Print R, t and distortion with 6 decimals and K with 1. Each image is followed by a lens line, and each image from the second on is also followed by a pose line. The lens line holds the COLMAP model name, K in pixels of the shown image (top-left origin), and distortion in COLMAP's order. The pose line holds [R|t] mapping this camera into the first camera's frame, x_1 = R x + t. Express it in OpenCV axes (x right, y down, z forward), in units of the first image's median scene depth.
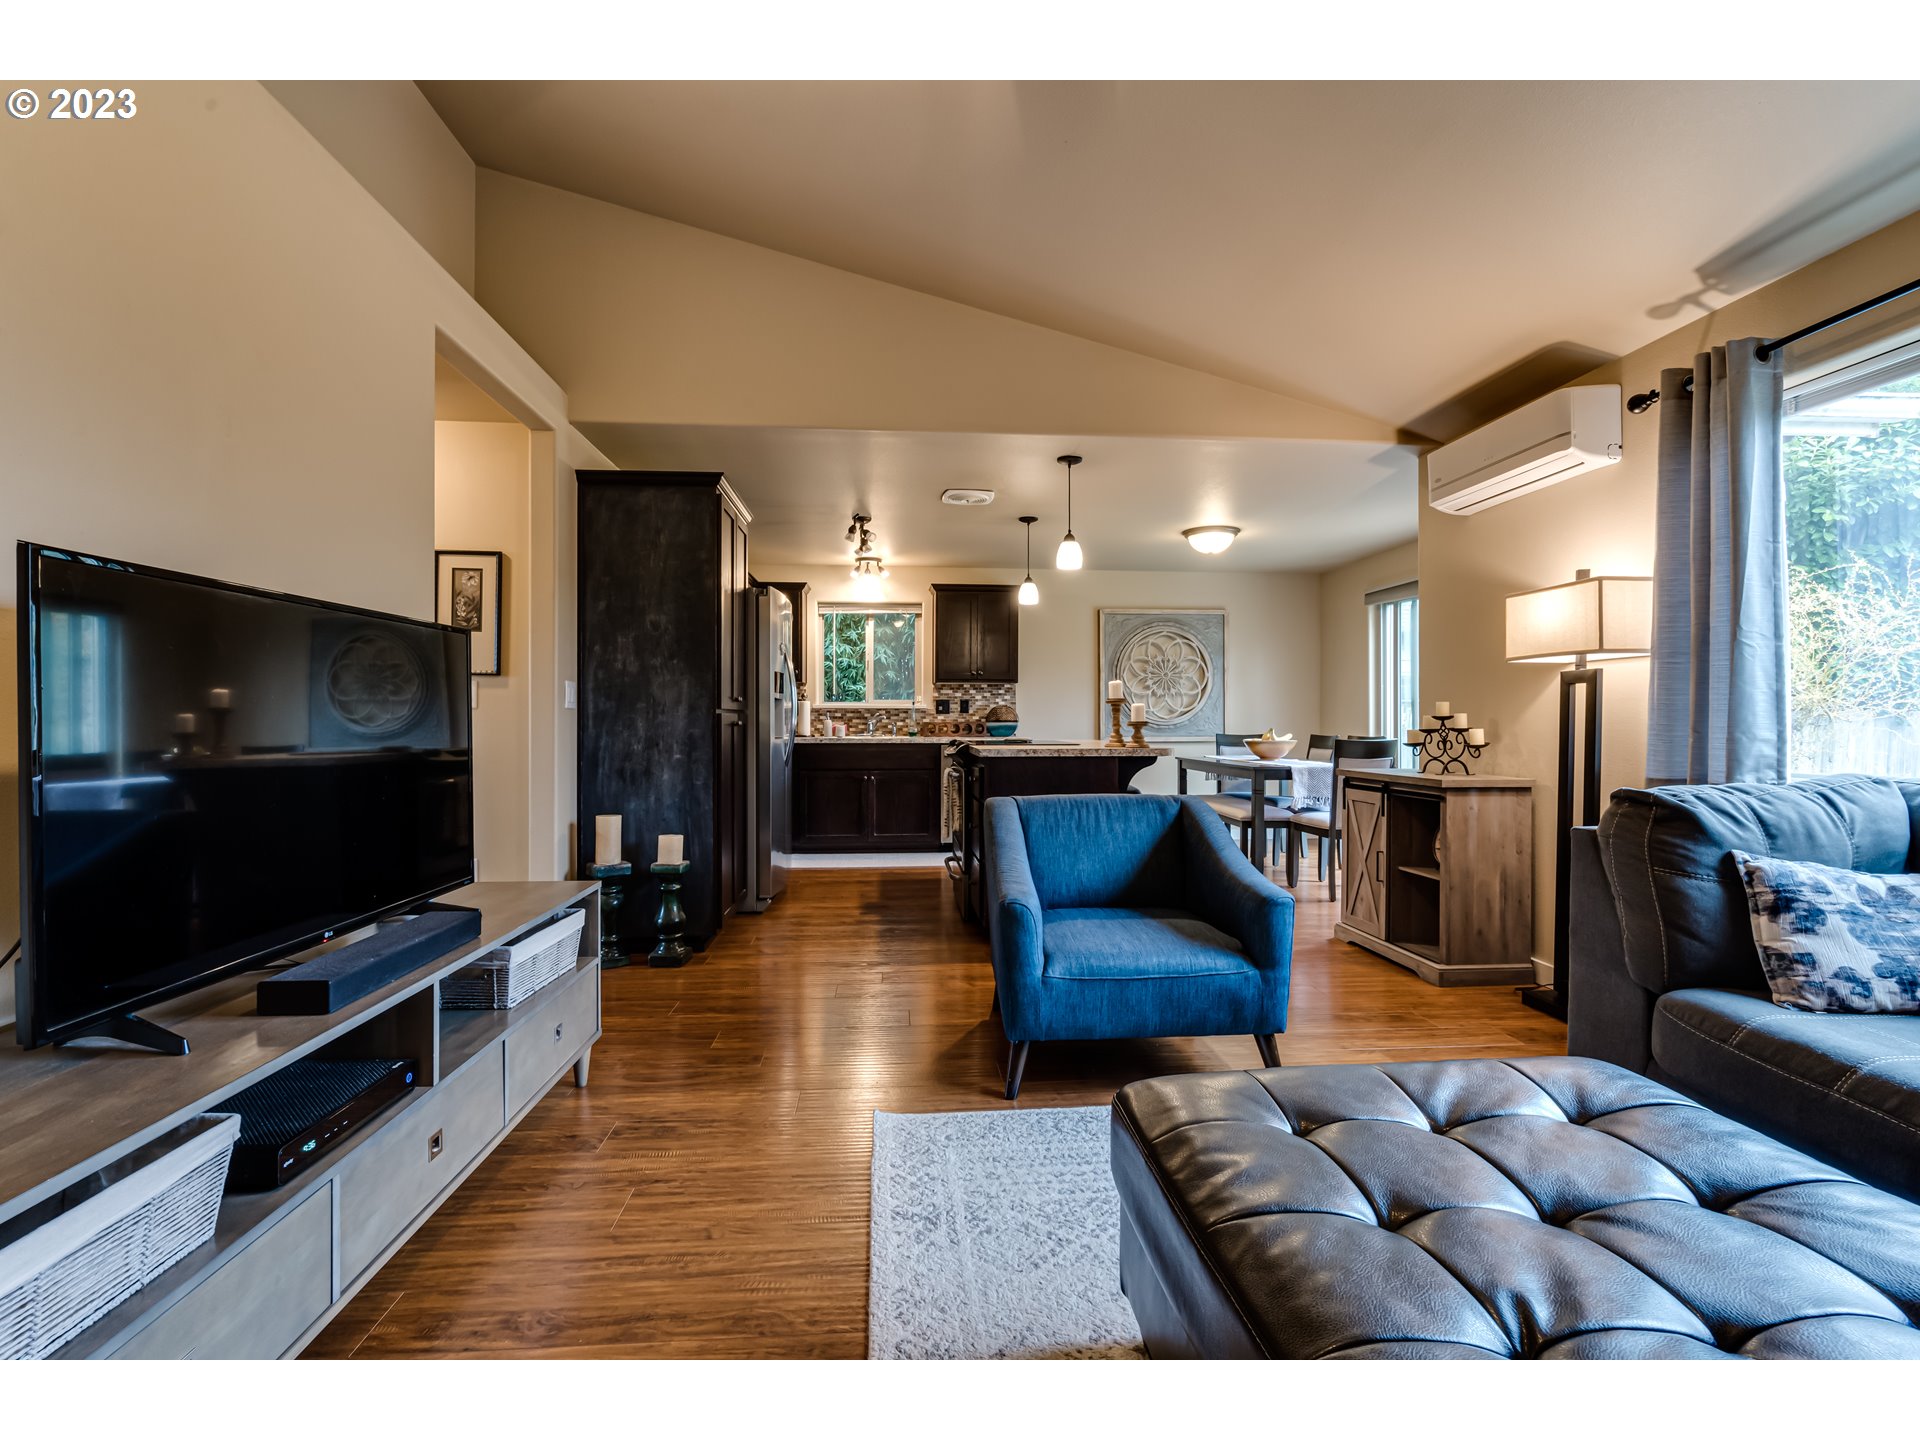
lens RADIAL K [[933.1, 0, 953.2], [0, 933.1, 717.6], [0, 0, 1]] dist [-0.001551, 0.001855]
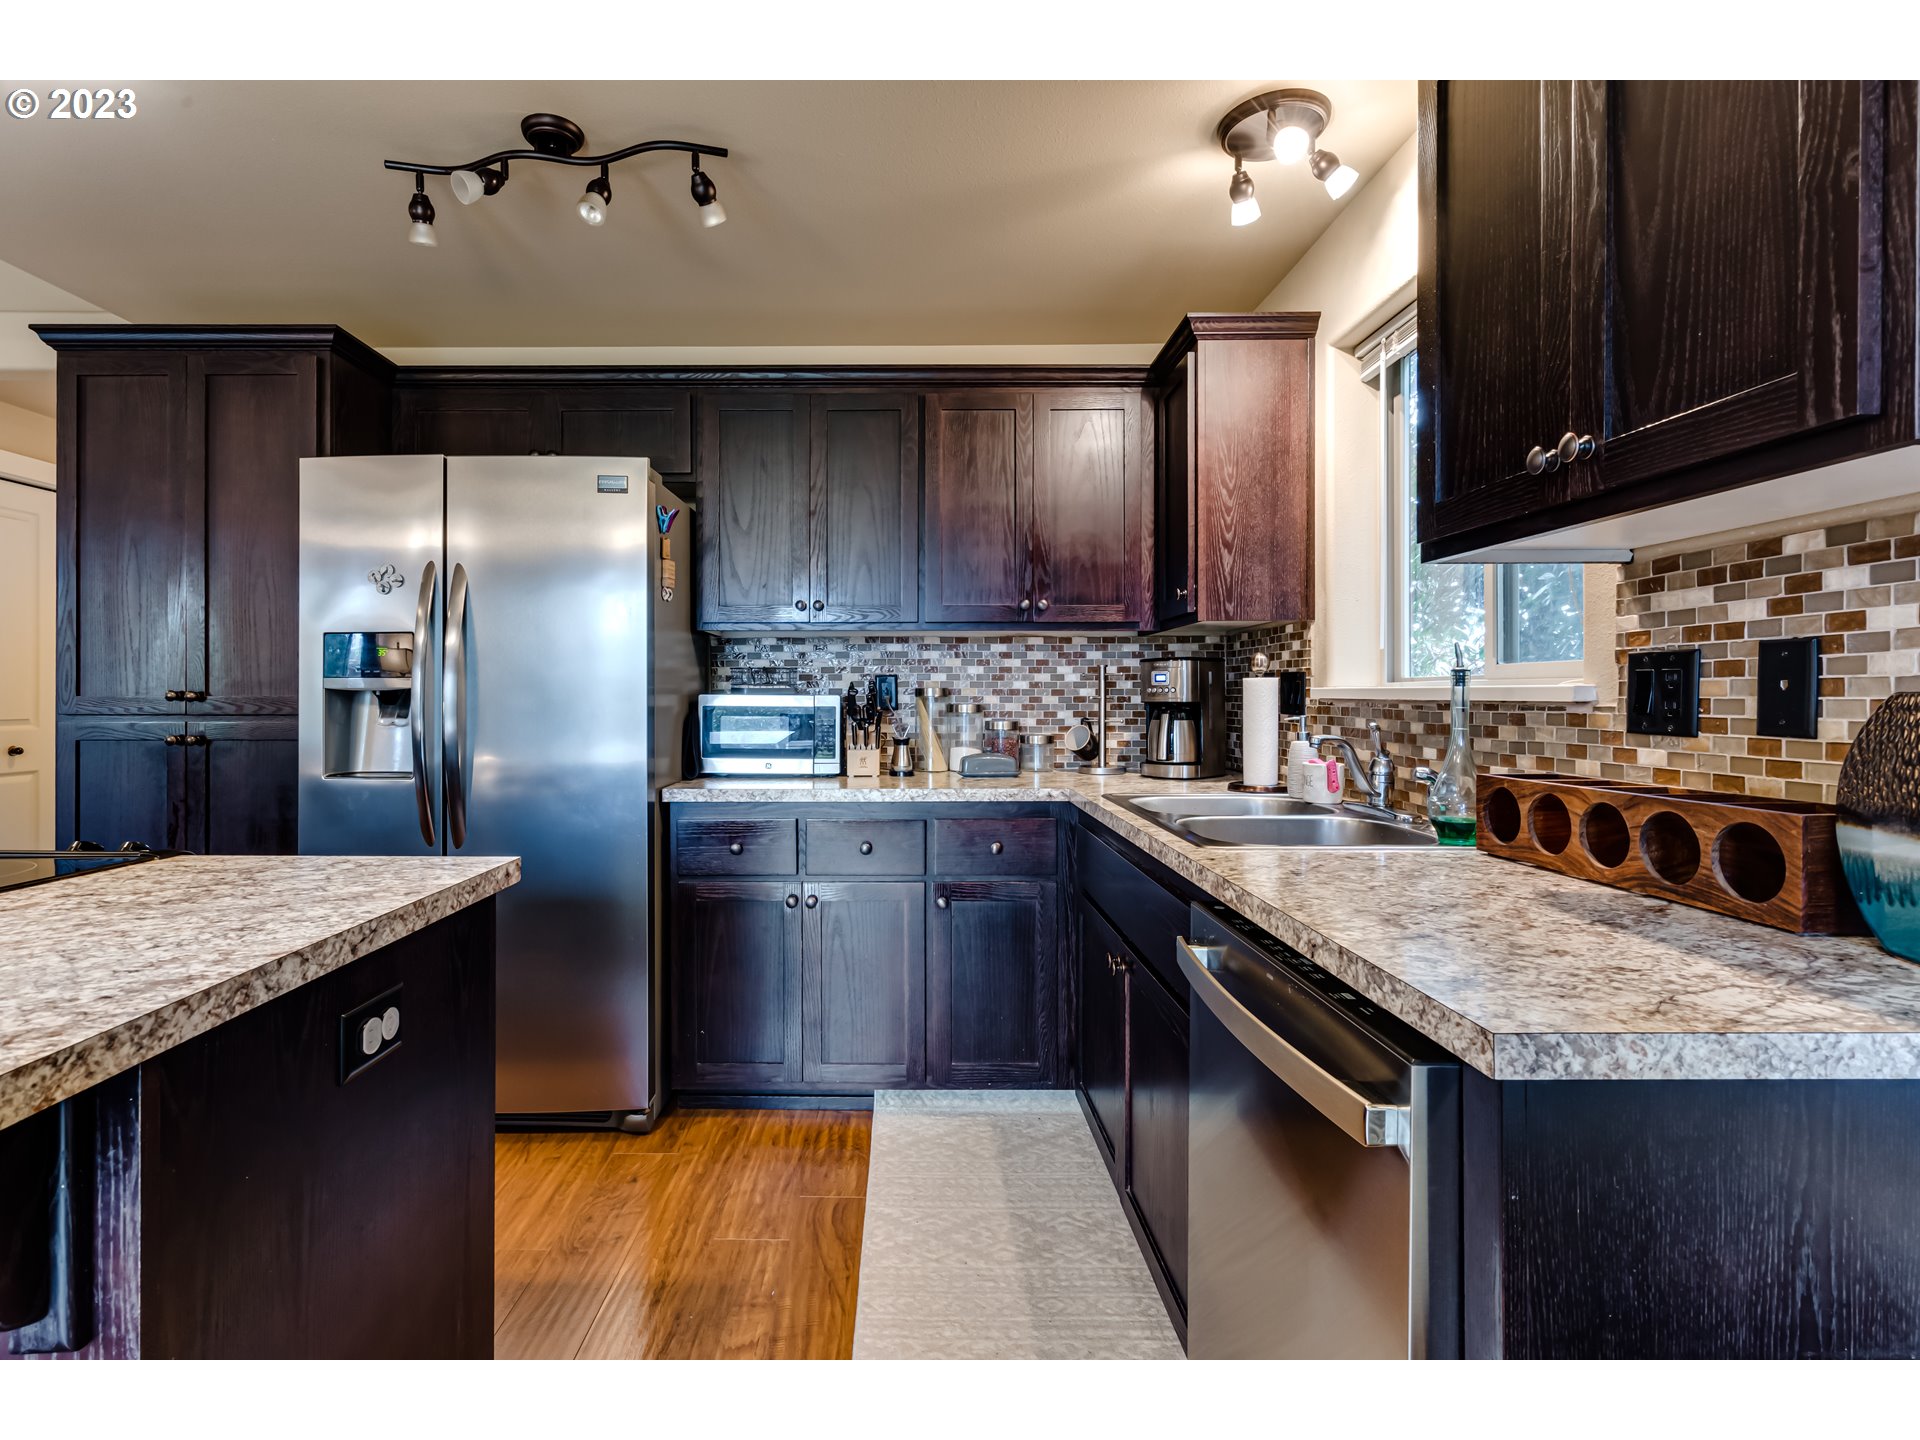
lens RADIAL K [[933.1, 0, 900.4], [0, 933.1, 696.1], [0, 0, 1]] dist [-0.001551, 0.001855]
pose [[-0.099699, 0.000099, -0.995018, 0.167092], [-0.003167, 0.999995, 0.000417, -0.010680], [0.995013, 0.003193, -0.099698, 0.882803]]
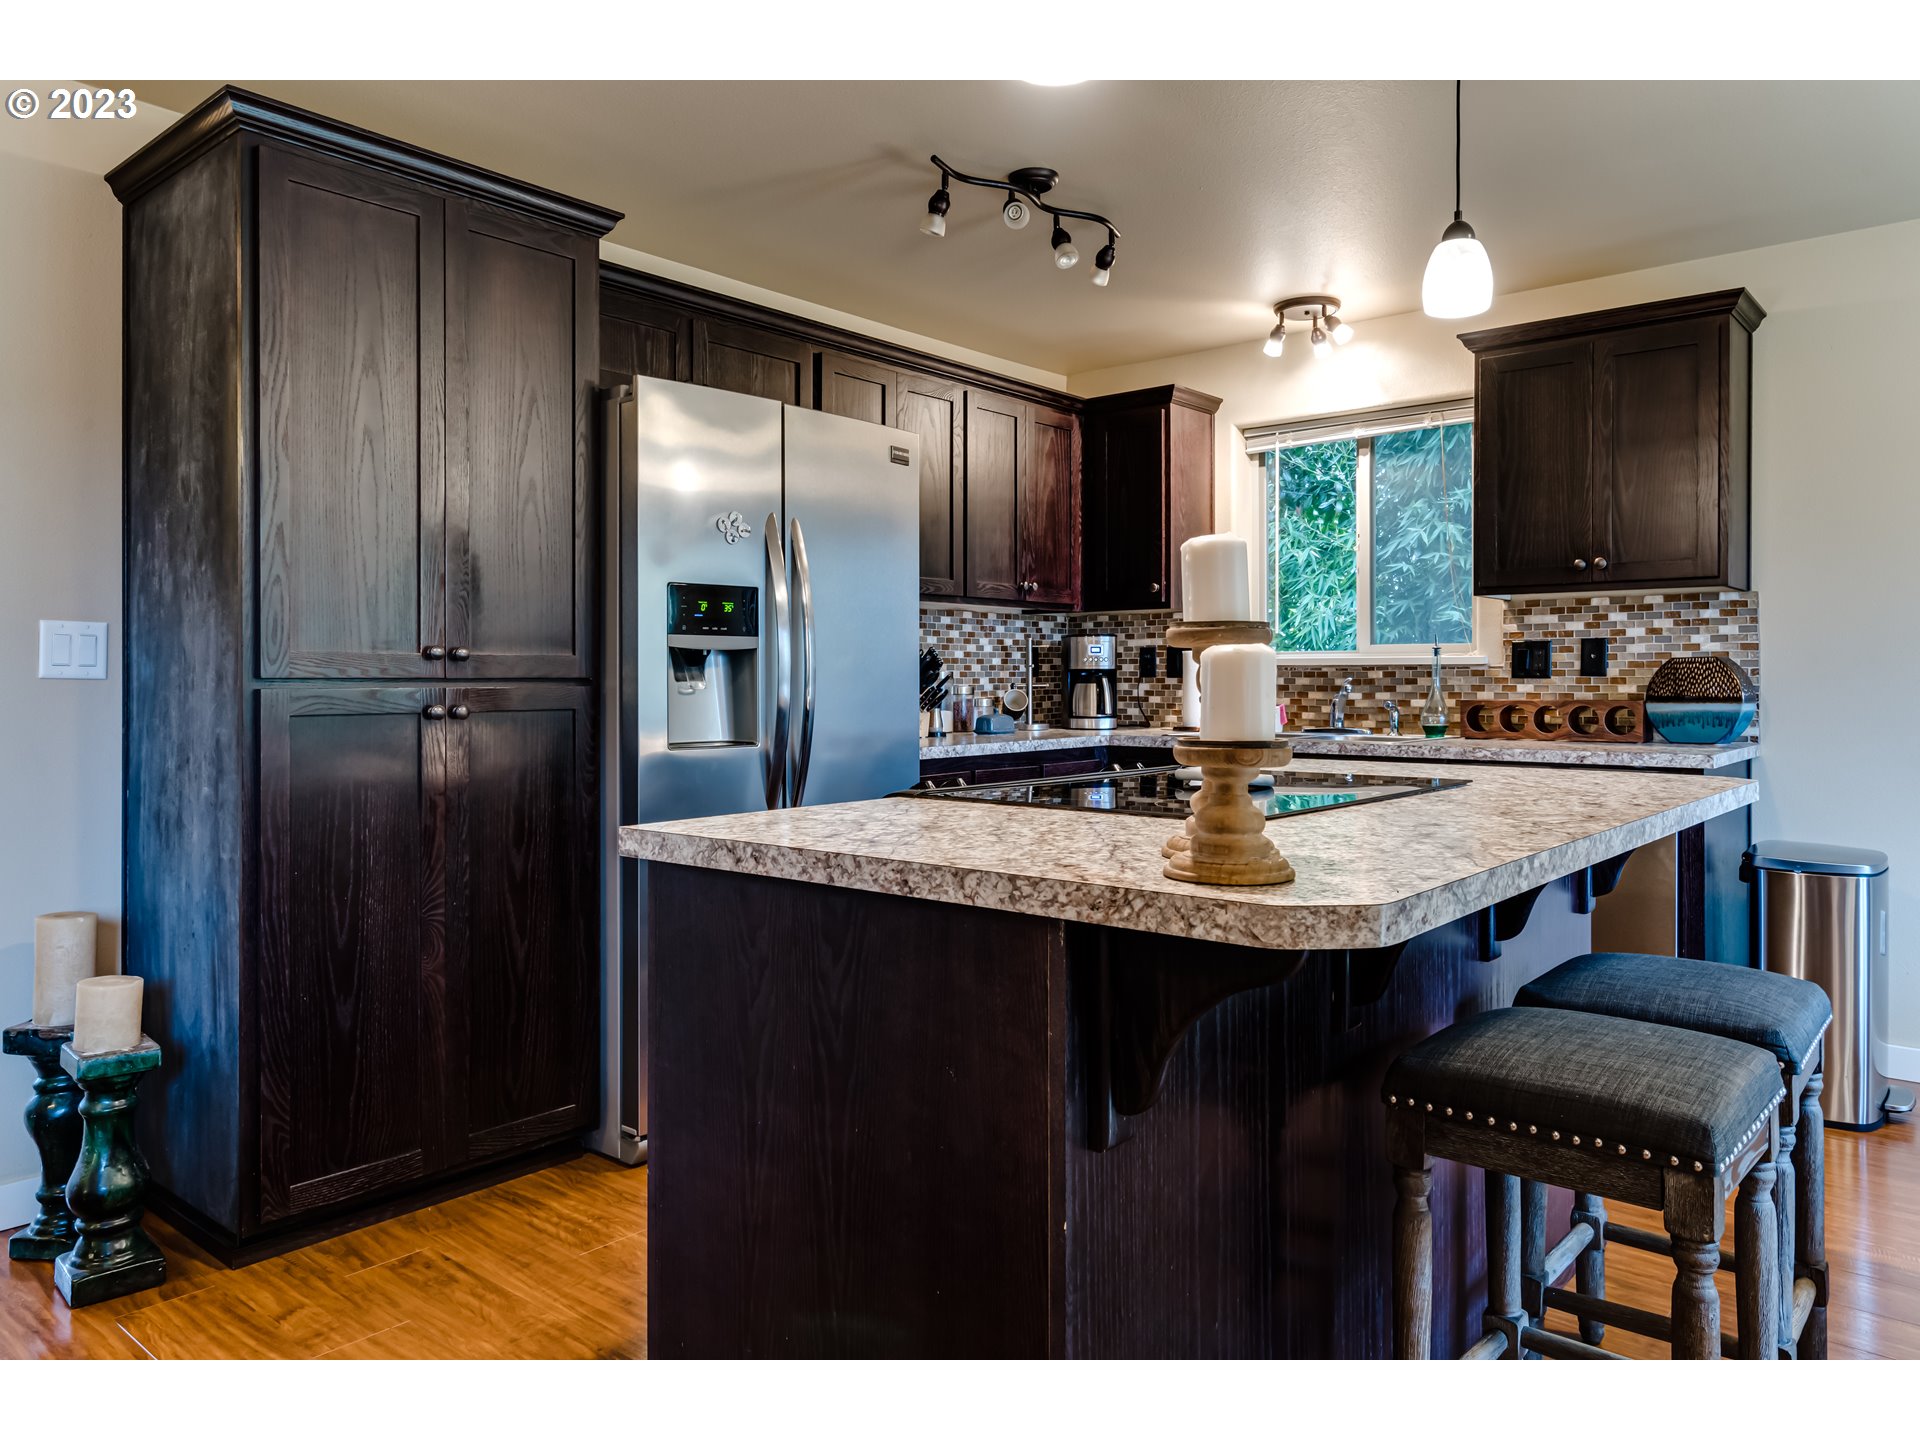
lens RADIAL K [[1314.9, 0, 957.4], [0, 1314.9, 682.7], [0, 0, 1]] dist [0.010336, -0.003011]
pose [[0.701568, 0.000592, -0.712602, 0.205869], [-0.000196, 1.000000, 0.000638, -0.002518], [0.712603, -0.000308, 0.701568, 0.461313]]
